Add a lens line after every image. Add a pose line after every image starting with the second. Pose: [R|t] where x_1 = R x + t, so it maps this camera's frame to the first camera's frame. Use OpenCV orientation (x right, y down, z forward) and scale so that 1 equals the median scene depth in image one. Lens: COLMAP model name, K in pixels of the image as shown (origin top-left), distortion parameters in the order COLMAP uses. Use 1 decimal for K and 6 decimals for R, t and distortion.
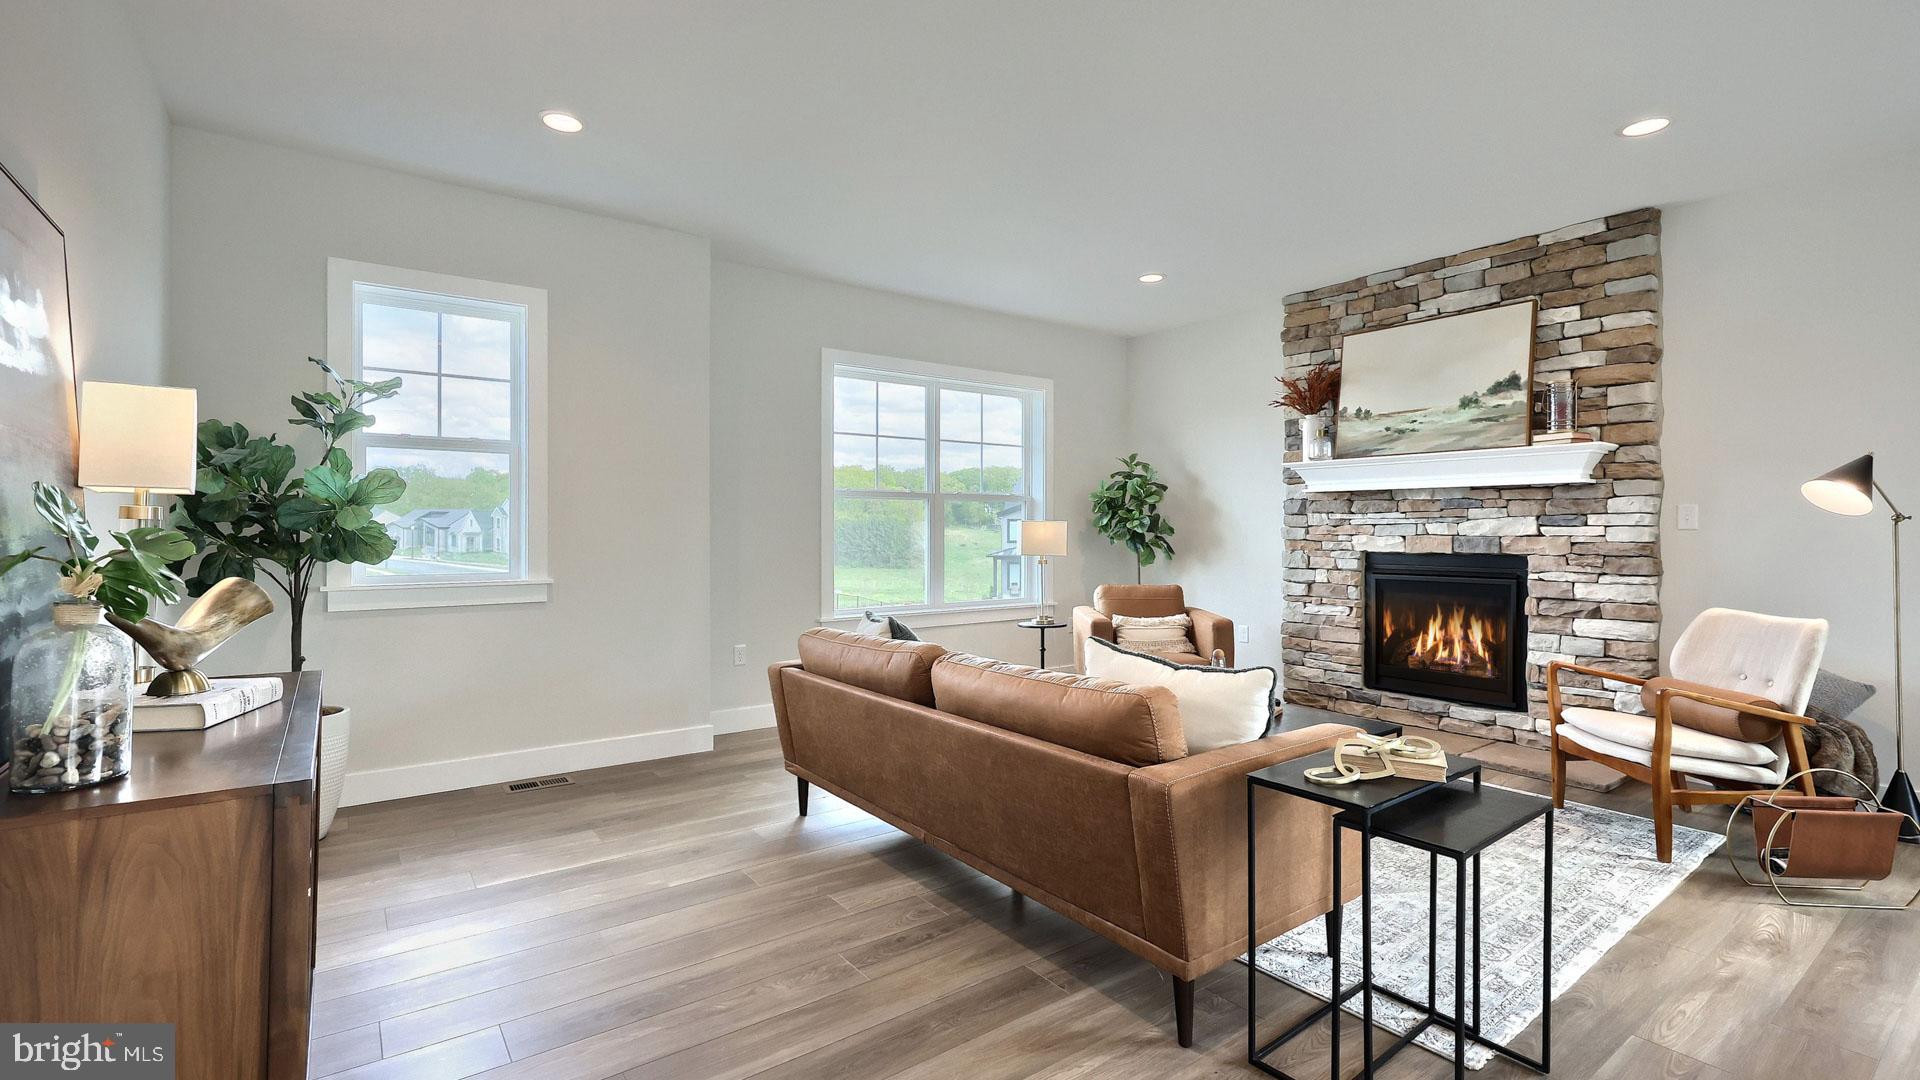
lens RADIAL K [[874.0, 0, 1018.8], [0, 874.0, 530.4], [0, 0, 1]] dist [0.000235, -0.000224]
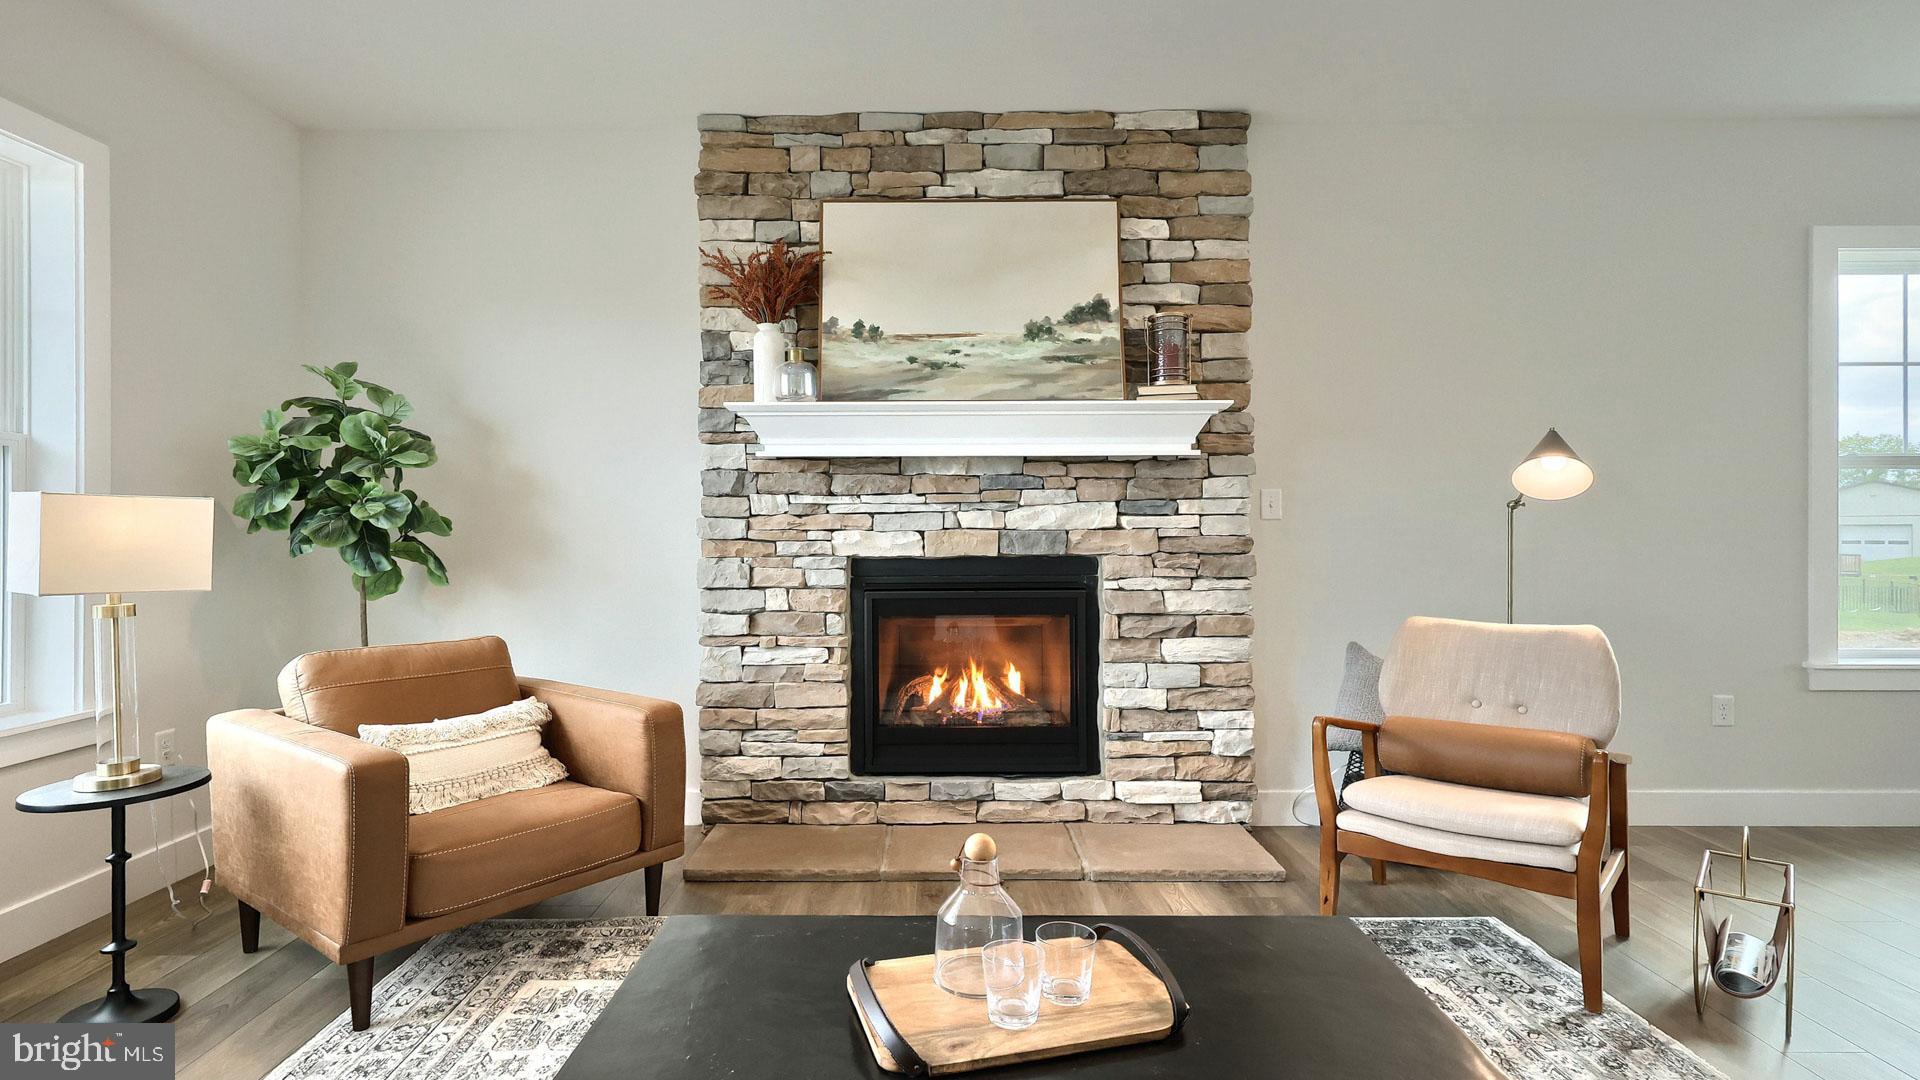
lens RADIAL K [[866.4, 0, 954.5], [0, 866.4, 529.8], [0, 0, 1]] dist [0.001318, -0.000056]
pose [[0.611528, -0.002037, 0.791220, -0.054548], [0.005416, 0.999984, -0.001611, 0.007399], [-0.791205, 0.005270, 0.611529, 0.650683]]
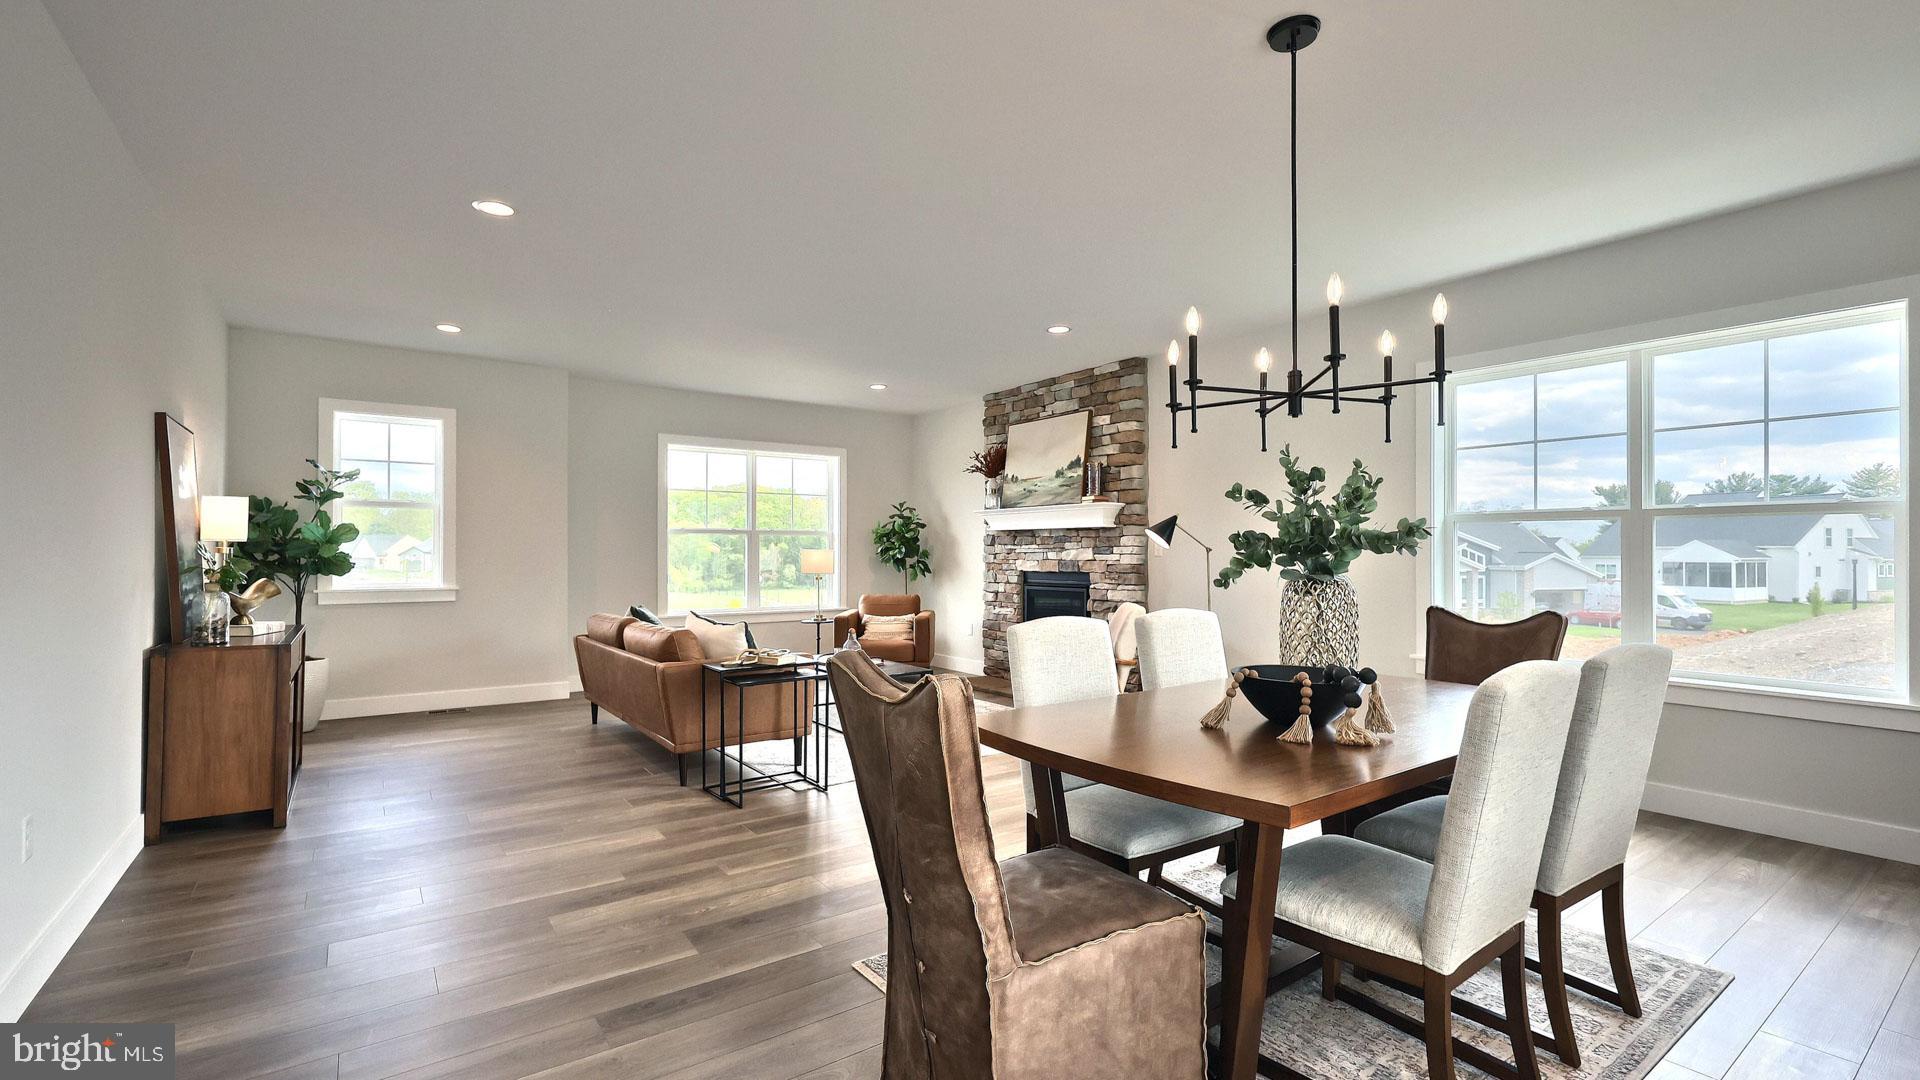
lens RADIAL K [[842.4, 0, 1012.5], [0, 842.4, 551.4], [0, 0, 1]] dist [-0.000313, -0.000008]
pose [[0.999994, -0.000109, -0.003577, 0.442323], [0.000095, 0.999992, -0.004087, -0.003403], [0.003578, 0.004086, 0.999985, -0.495687]]
